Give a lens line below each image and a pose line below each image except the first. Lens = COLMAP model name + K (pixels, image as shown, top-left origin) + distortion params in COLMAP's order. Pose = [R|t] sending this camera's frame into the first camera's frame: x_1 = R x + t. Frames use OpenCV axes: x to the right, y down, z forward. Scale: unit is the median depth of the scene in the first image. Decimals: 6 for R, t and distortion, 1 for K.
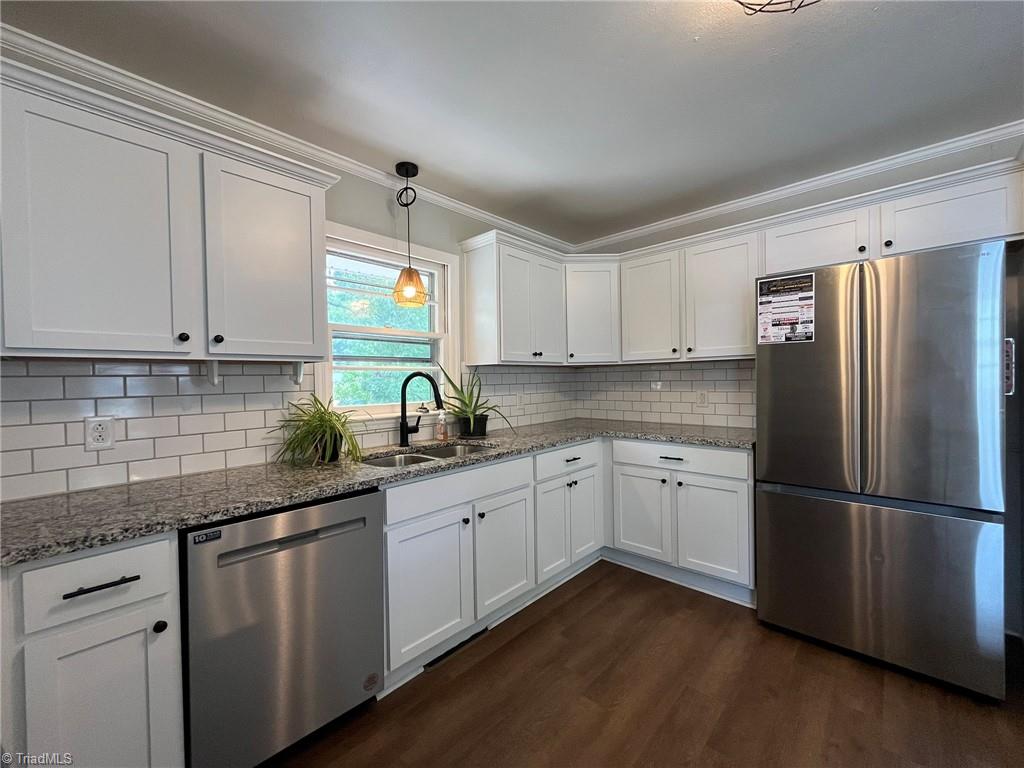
lens RADIAL K [[411.4, 0, 509.0], [0, 411.4, 385.3], [0, 0, 1]] dist [0.001065, 0.000030]
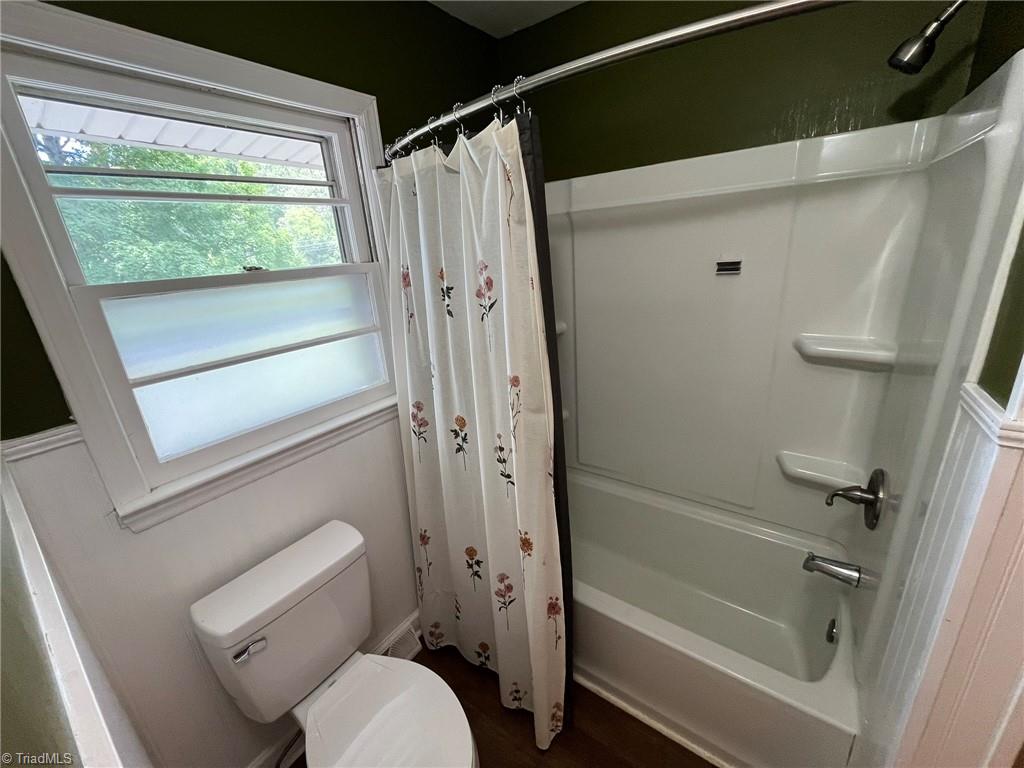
lens RADIAL K [[411.4, 0, 508.0], [0, 411.4, 388.2], [0, 0, 1]] dist [0.001065, 0.000030]
pose [[0.986181, -0.106718, 0.126722, -0.082607], [0.063821, 0.950578, 0.303855, -0.156712], [-0.152886, -0.291569, 0.944253, 0.522019]]
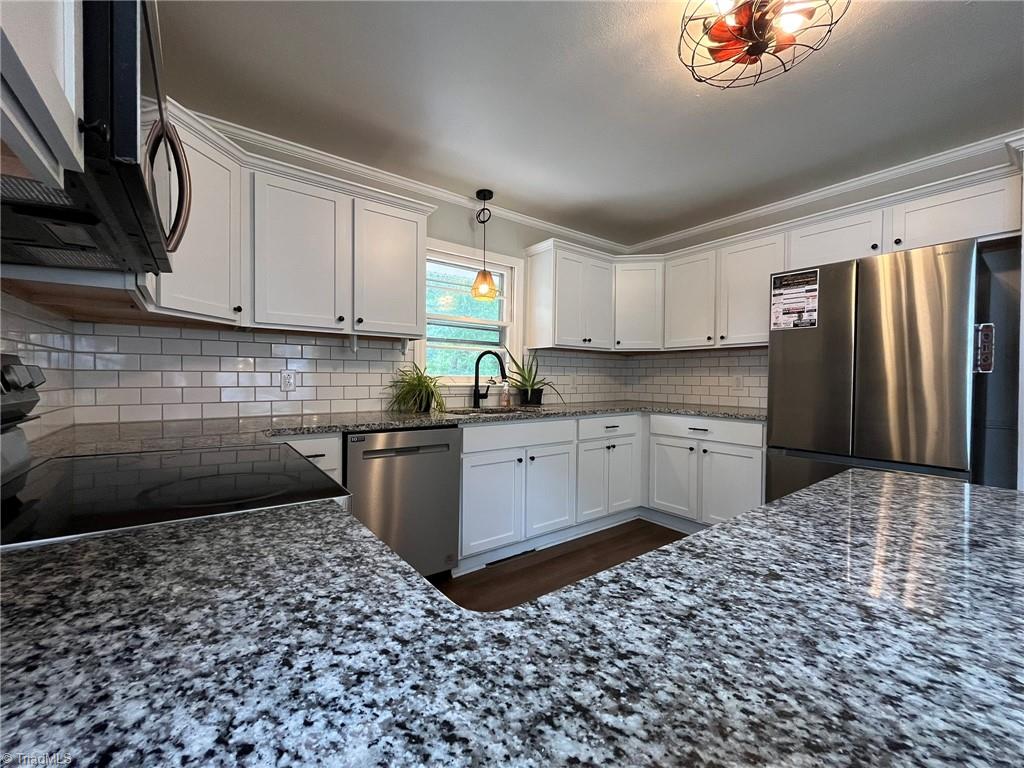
lens RADIAL K [[411.4, 0, 510.7], [0, 411.4, 384.4], [0, 0, 1]] dist [0.001065, 0.000030]
pose [[0.985132, 0.028855, -0.169358, 0.075390], [-0.028627, 0.999583, 0.003788, 0.071401], [0.169397, 0.001117, 0.985547, -0.283297]]
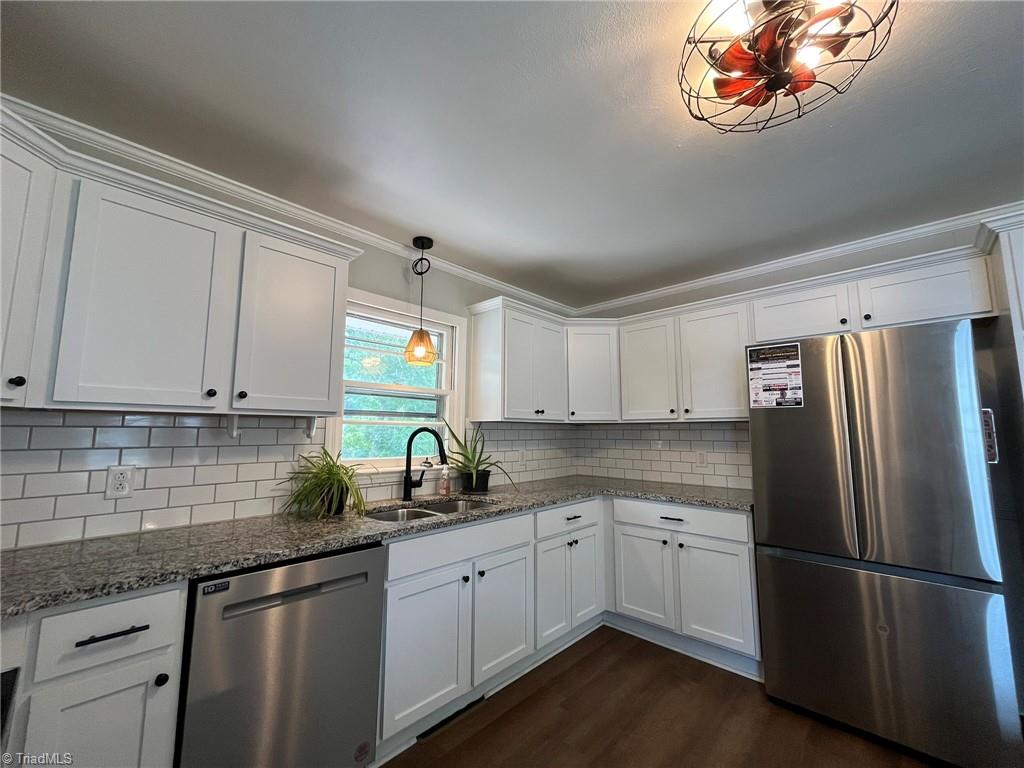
lens RADIAL K [[411.4, 0, 509.0], [0, 411.4, 386.3], [0, 0, 1]] dist [0.001065, 0.000030]
pose [[0.999763, 0.020278, -0.007959, -0.000977], [-0.021120, 0.991792, -0.126102, -0.009586], [0.005336, 0.126240, 0.991985, -0.045828]]
